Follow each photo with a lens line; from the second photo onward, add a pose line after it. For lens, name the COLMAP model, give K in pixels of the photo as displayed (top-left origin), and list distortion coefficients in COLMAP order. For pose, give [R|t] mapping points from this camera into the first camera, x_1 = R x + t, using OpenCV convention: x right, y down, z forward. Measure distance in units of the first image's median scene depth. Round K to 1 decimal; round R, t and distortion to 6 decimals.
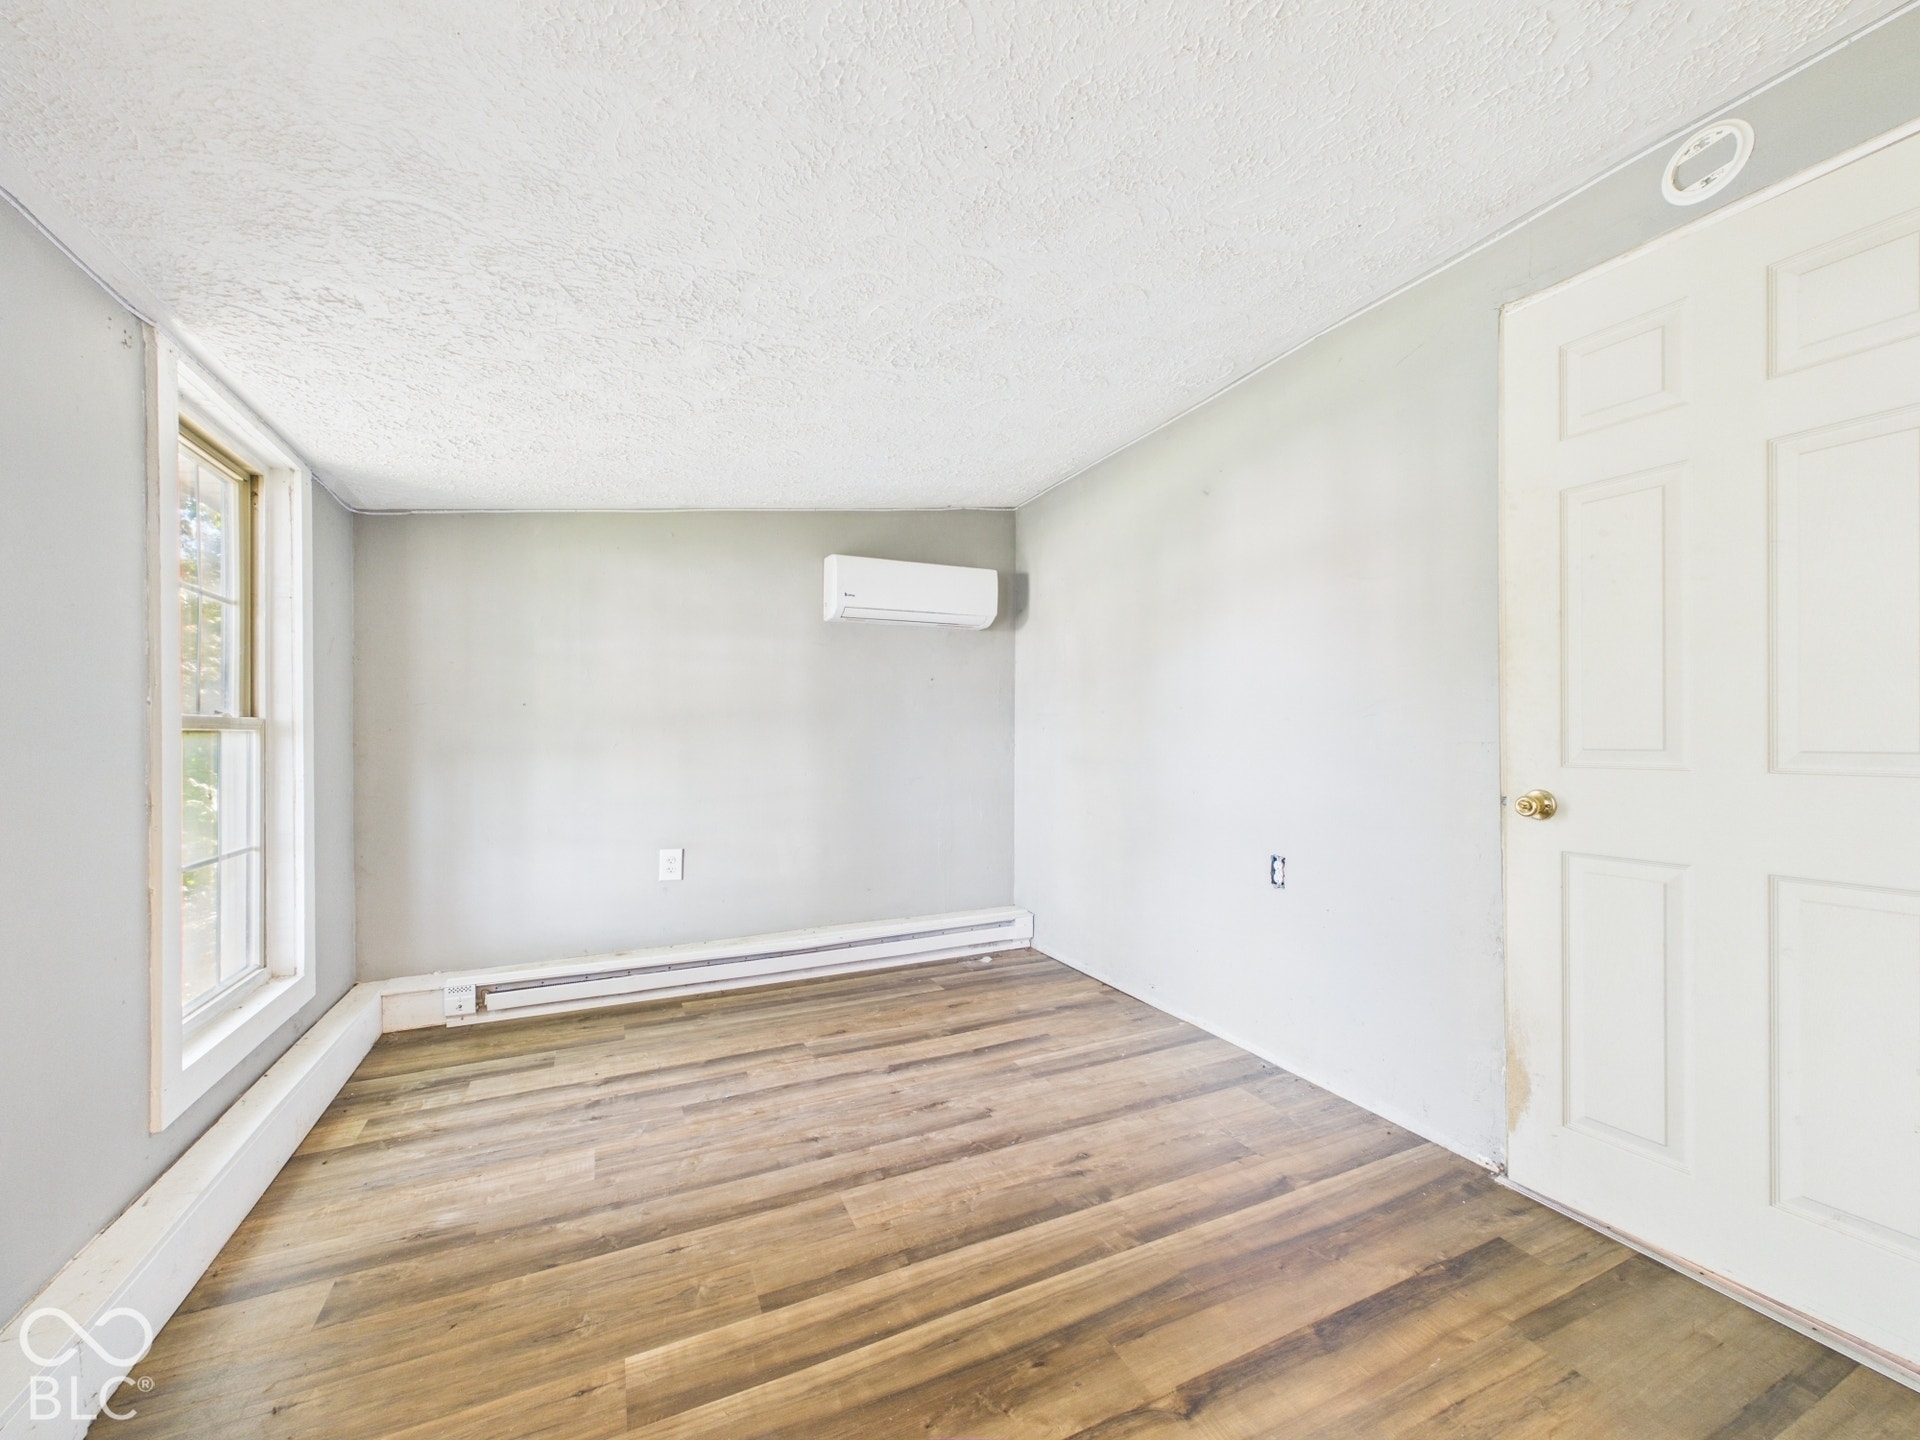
lens RADIAL K [[769.5, 0, 958.3], [0, 769.5, 731.9], [0, 0, 1]] dist [0.001504, 0.000124]
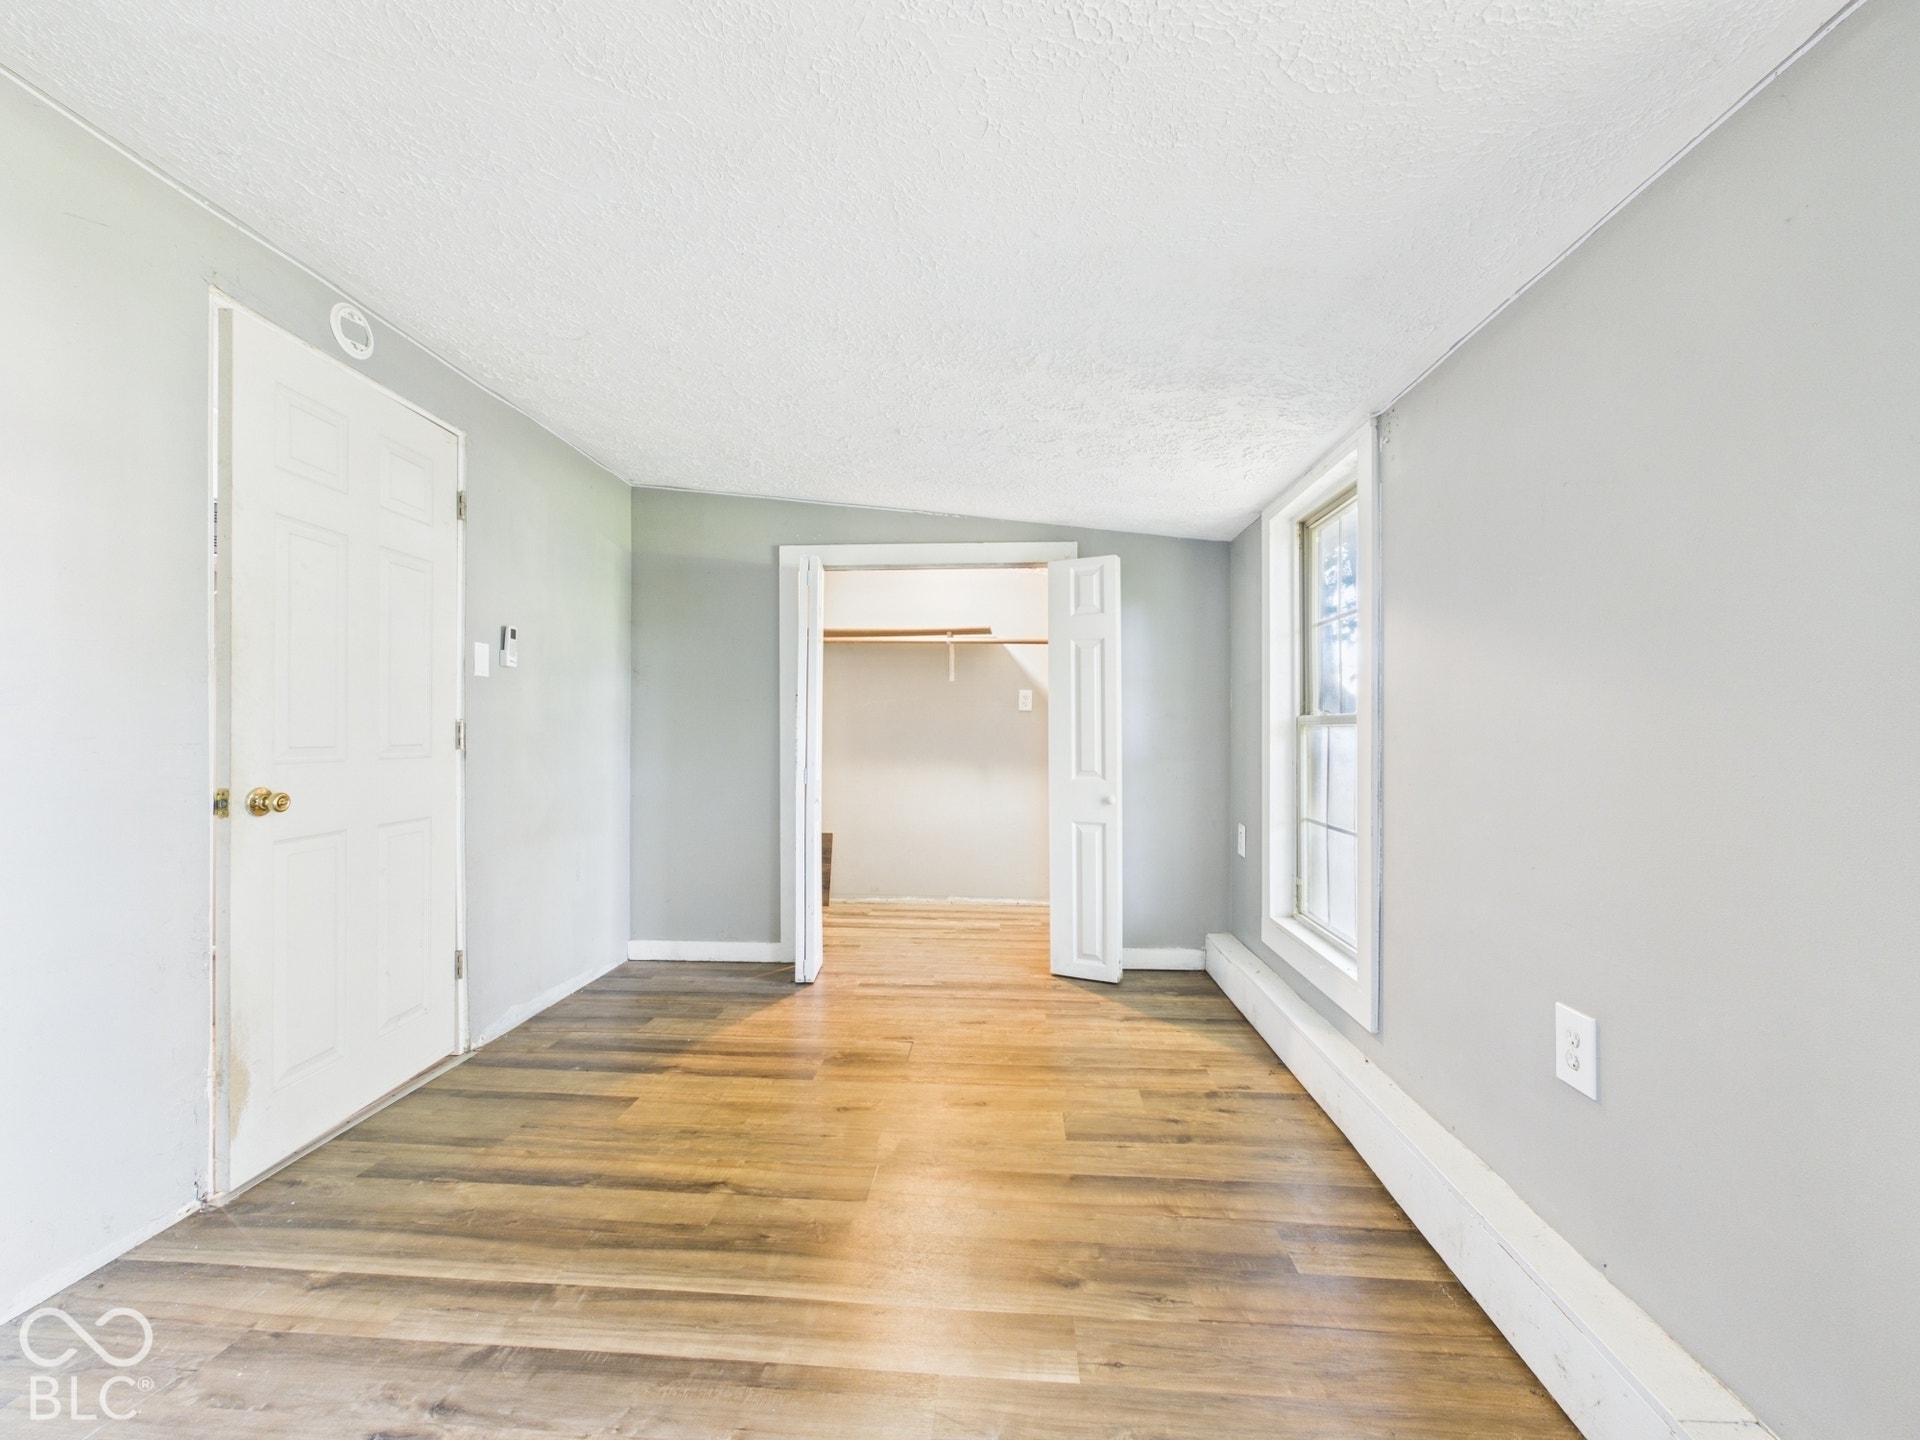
lens RADIAL K [[769.5, 0, 955.2], [0, 769.5, 726.6], [0, 0, 1]] dist [0.001504, 0.000124]
pose [[-0.874149, 0.007169, 0.485606, -0.659017], [0.002431, 0.999943, -0.010386, 0.005134], [-0.485653, -0.007898, -0.874116, 1.646196]]
